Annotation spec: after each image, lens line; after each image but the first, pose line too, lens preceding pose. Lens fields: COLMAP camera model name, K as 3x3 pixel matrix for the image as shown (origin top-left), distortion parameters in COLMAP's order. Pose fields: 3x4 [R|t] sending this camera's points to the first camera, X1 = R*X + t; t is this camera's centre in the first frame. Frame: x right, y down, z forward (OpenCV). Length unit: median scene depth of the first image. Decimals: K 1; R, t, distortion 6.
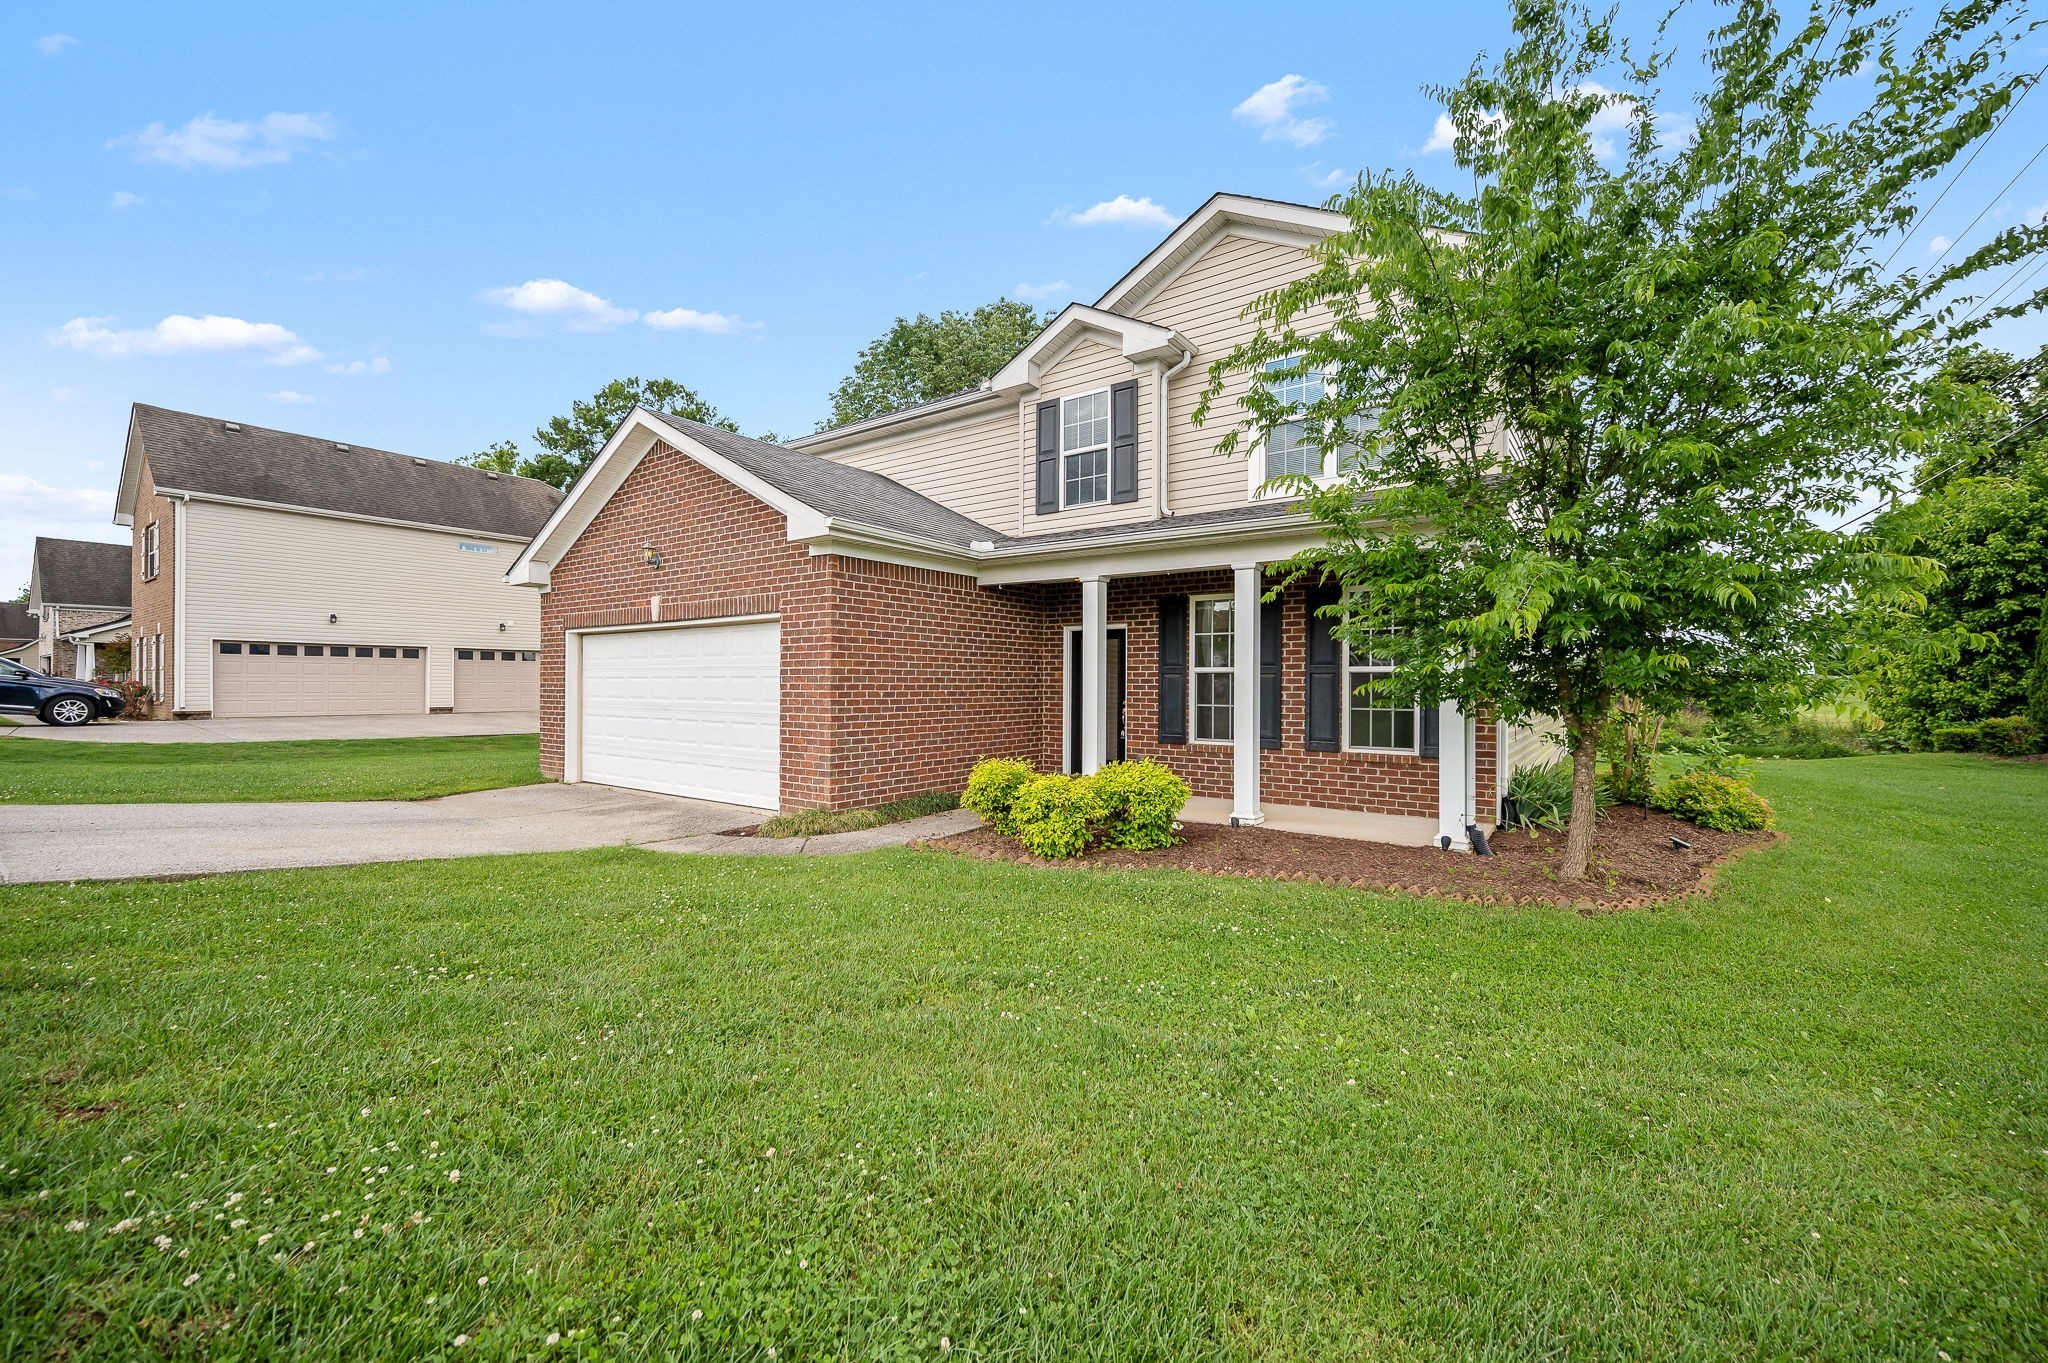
lens RADIAL K [[811.1, 0, 1037.3], [0, 811.1, 683.9], [0, 0, 1]] dist [-0.004402, -0.000067]
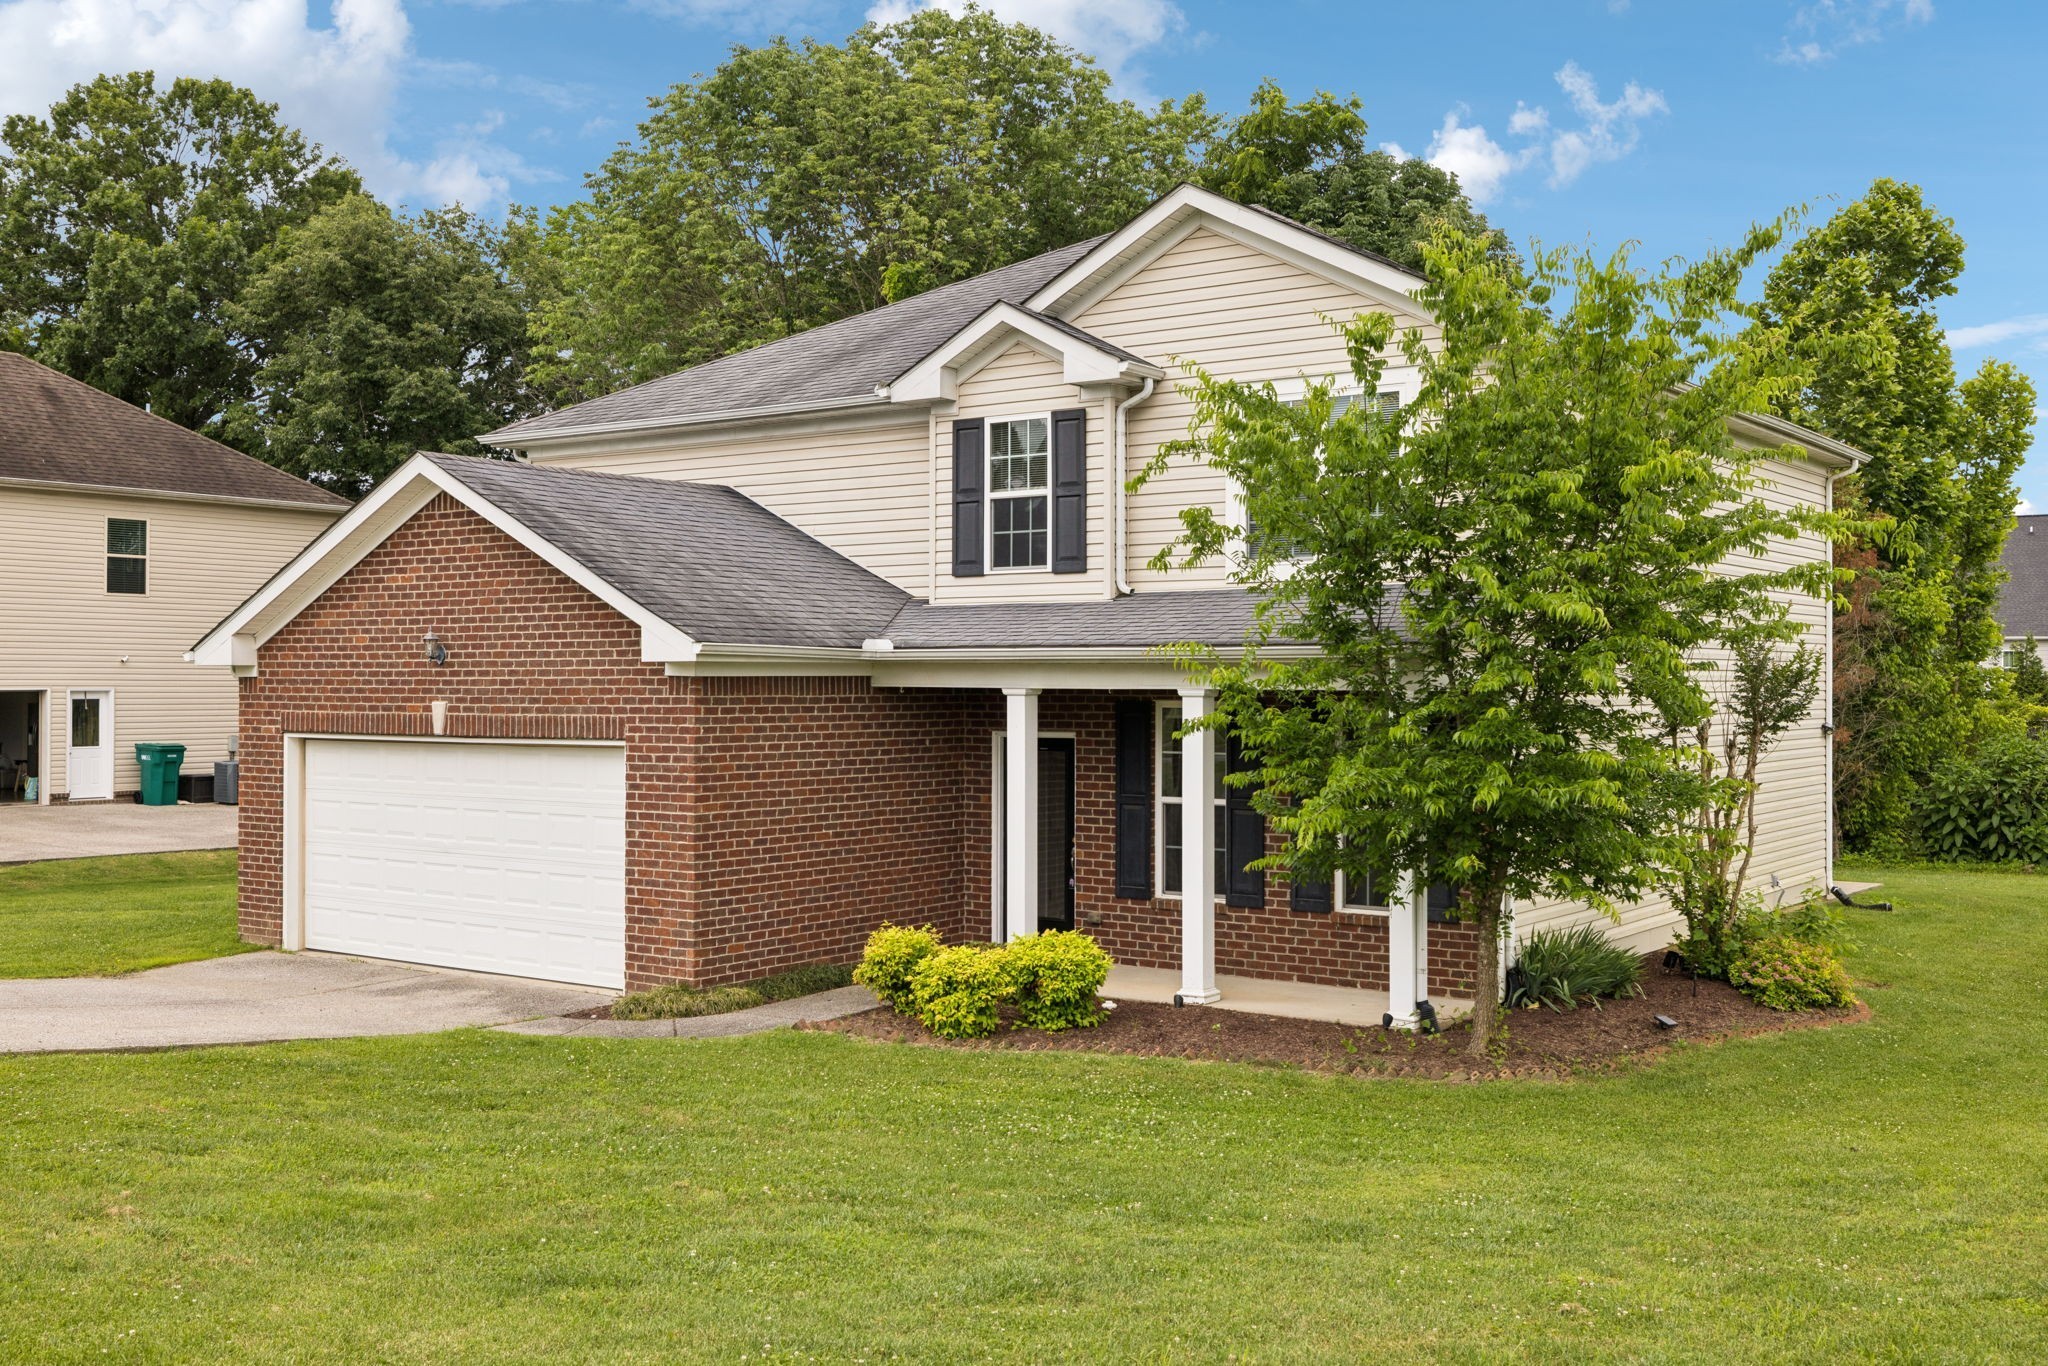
lens RADIAL K [[1975.5, 0, 1015.2], [0, 1975.5, 667.5], [0, 0, 1]] dist [-0.014391, 0.000000]
pose [[0.999993, -0.003357, 0.001772, 0.060290], [0.003371, 0.999961, -0.008209, -0.135125], [-0.001745, 0.008214, 0.999965, -0.893969]]
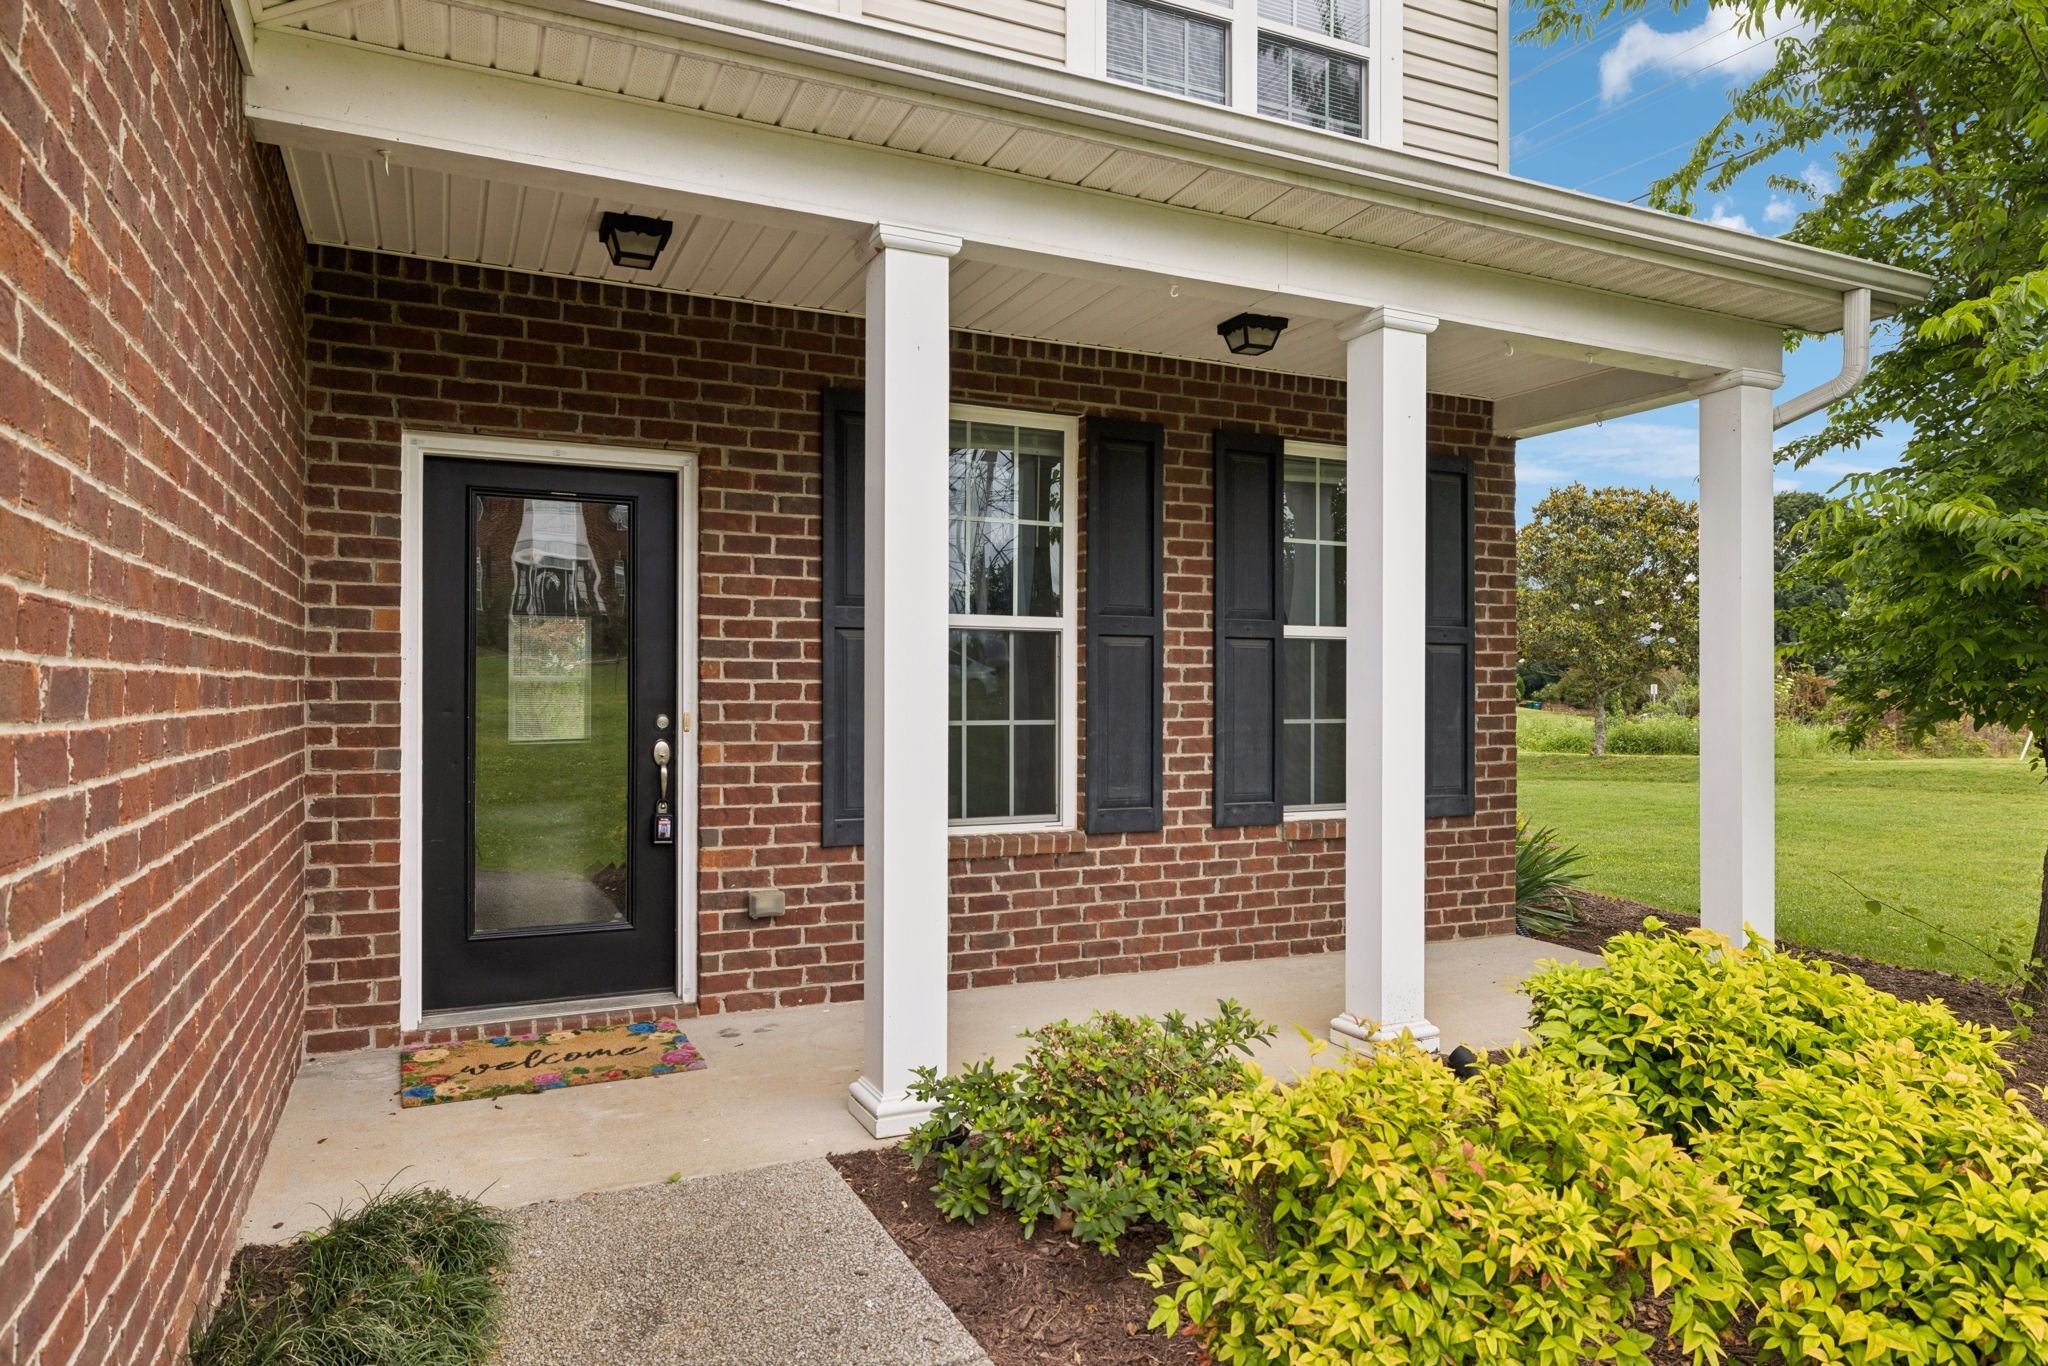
lens RADIAL K [[1256.3, 0, 1028.9], [0, 1256.3, 689.6], [0, 0, 1]] dist [-0.002415, -0.004429]
pose [[0.485068, -0.002502, 0.874473, -0.262793], [-0.002747, 0.999987, 0.004385, 0.010343], [-0.874472, -0.004529, 0.485055, 0.763489]]
